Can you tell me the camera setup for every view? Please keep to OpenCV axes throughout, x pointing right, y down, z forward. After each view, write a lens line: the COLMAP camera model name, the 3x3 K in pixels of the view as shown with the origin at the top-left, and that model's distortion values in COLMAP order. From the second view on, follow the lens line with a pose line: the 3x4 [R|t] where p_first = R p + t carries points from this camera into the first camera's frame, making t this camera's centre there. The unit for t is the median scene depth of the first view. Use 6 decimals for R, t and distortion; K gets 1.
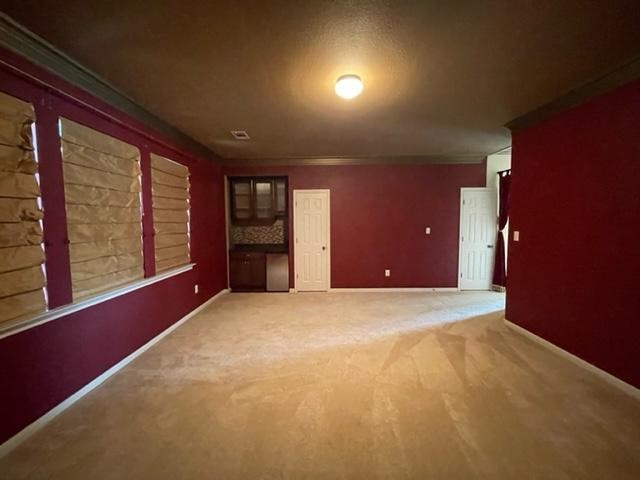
lens RADIAL K [[260.2, 0, 316.0], [0, 260.2, 237.6], [0, 0, 1]] dist [-0.000389, 0.000208]
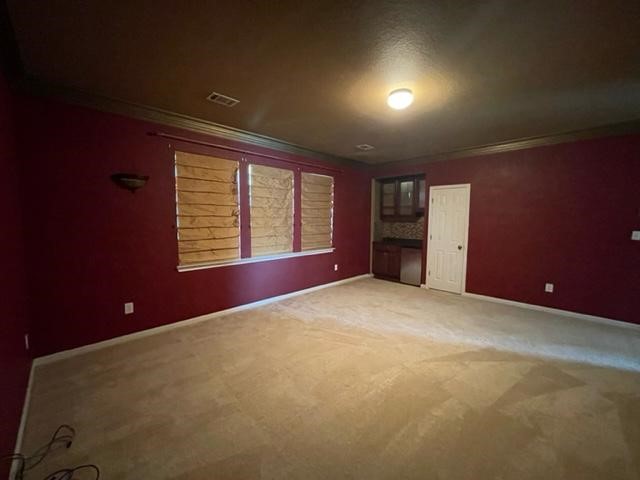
lens RADIAL K [[260.2, 0, 316.0], [0, 260.2, 237.6], [0, 0, 1]] dist [-0.000389, 0.000208]
pose [[0.703451, 0.064836, -0.707781, 0.526221], [-0.054369, 0.997821, 0.037369, -0.001386], [0.708662, 0.012194, 0.705443, -0.029182]]
